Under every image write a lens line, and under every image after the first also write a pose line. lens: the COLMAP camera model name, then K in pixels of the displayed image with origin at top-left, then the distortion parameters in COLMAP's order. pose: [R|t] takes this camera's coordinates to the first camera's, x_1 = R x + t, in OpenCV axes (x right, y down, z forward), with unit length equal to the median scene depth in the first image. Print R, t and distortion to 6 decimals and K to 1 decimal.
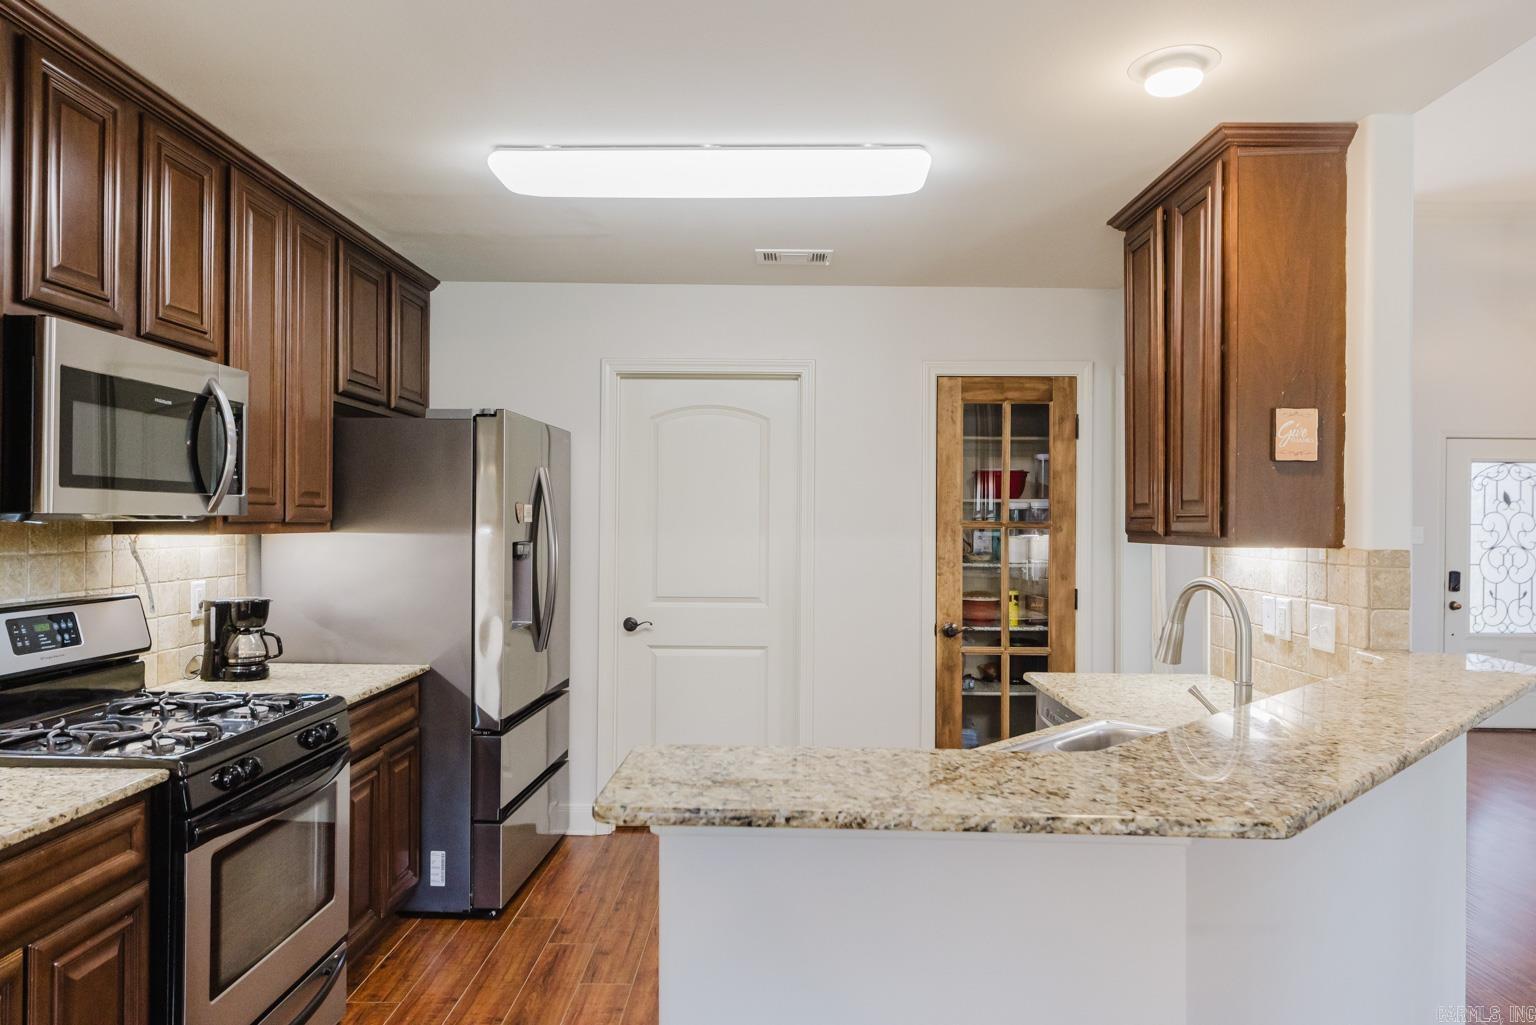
lens RADIAL K [[991.3, 0, 758.8], [0, 991.3, 517.0], [0, 0, 1]] dist [0.013254, -0.014654]
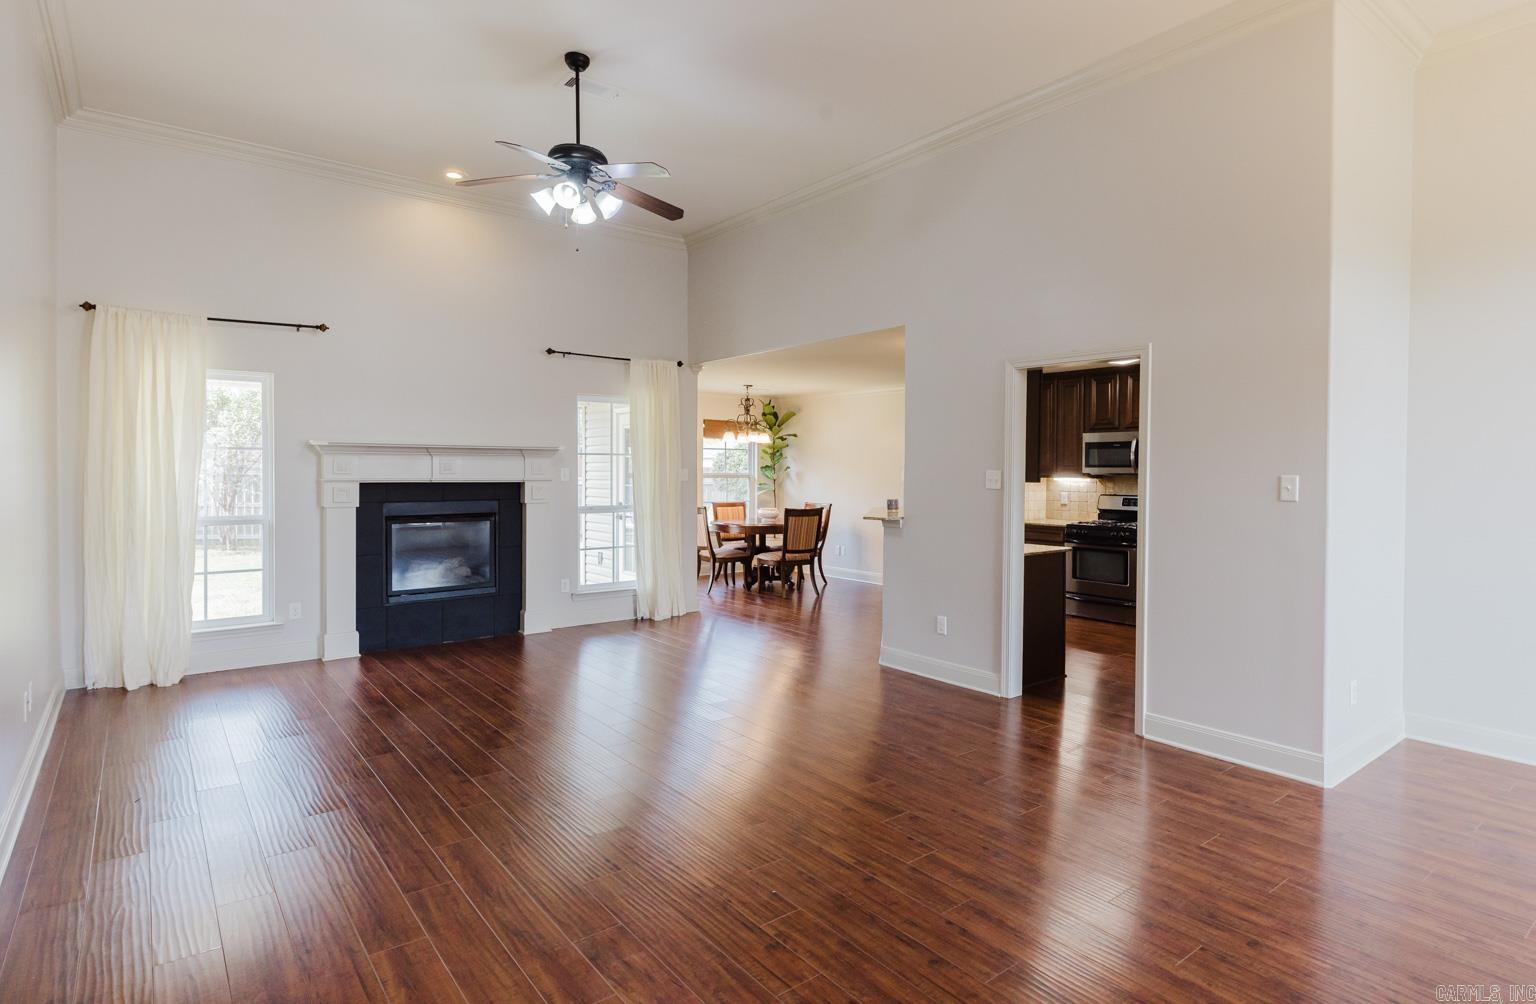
lens RADIAL K [[815.0, 0, 823.9], [0, 815.0, 479.8], [0, 0, 1]] dist [0.008036, -0.002709]
pose [[-0.756782, -0.006673, -0.653633, 1.318156], [-0.011477, 0.999929, 0.003080, 0.014945], [0.653566, 0.009833, -0.756805, 1.462741]]
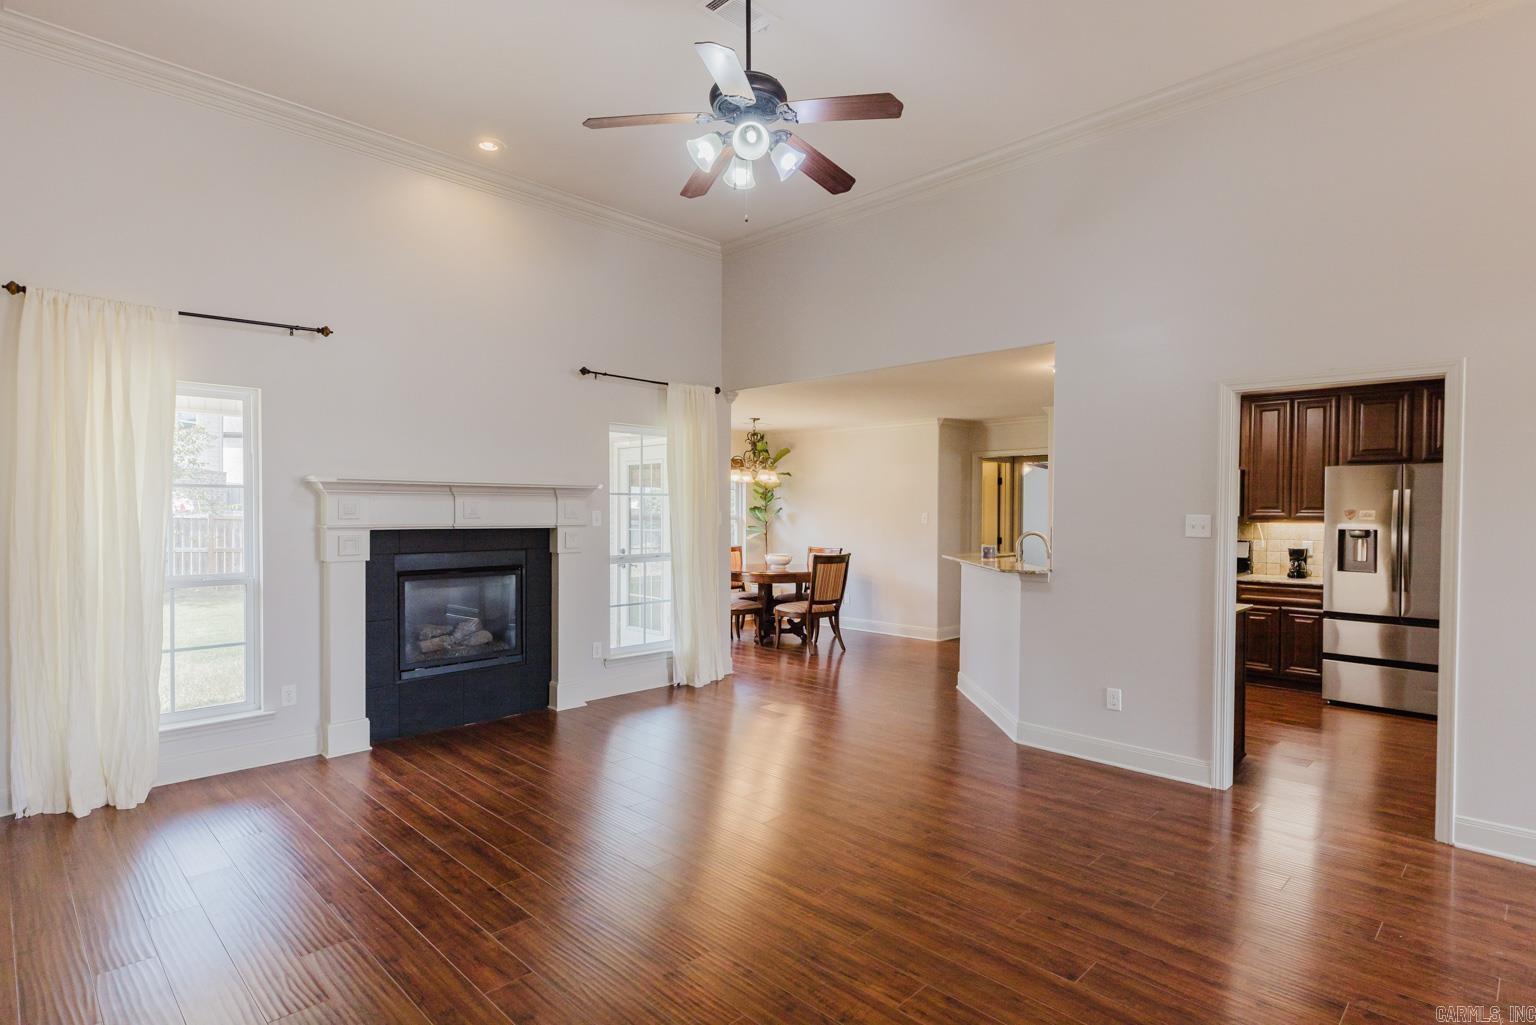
lens RADIAL K [[786.9, 0, 773.7], [0, 786.9, 523.0], [0, 0, 1]] dist [0.007381, -0.001433]
pose [[-0.692014, -0.001960, -0.721881, 1.396173], [-0.010076, 0.999925, 0.006944, 0.010923], [0.721813, 0.012079, -0.691982, 1.025441]]
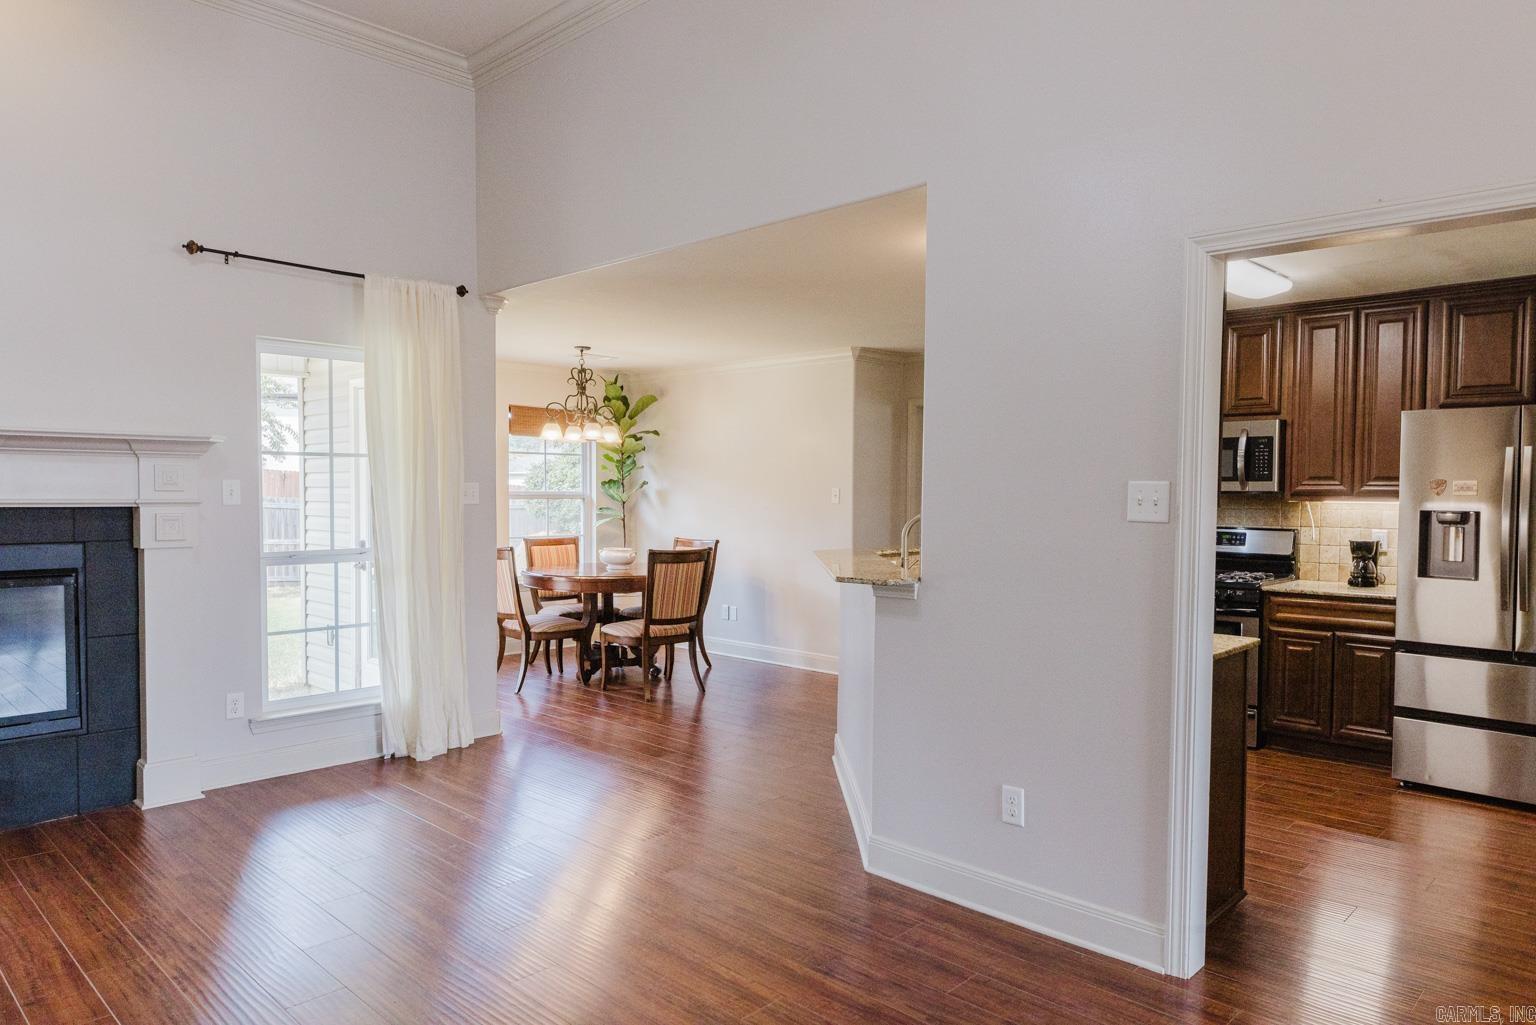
lens RADIAL K [[991.3, 0, 777.8], [0, 991.3, 521.6], [0, 0, 1]] dist [0.013254, -0.014654]
pose [[-0.678219, 0.007808, -0.734819, 1.018592], [-0.011443, 0.999710, 0.021184, 0.018058], [0.734771, 0.022776, -0.677933, 1.005876]]
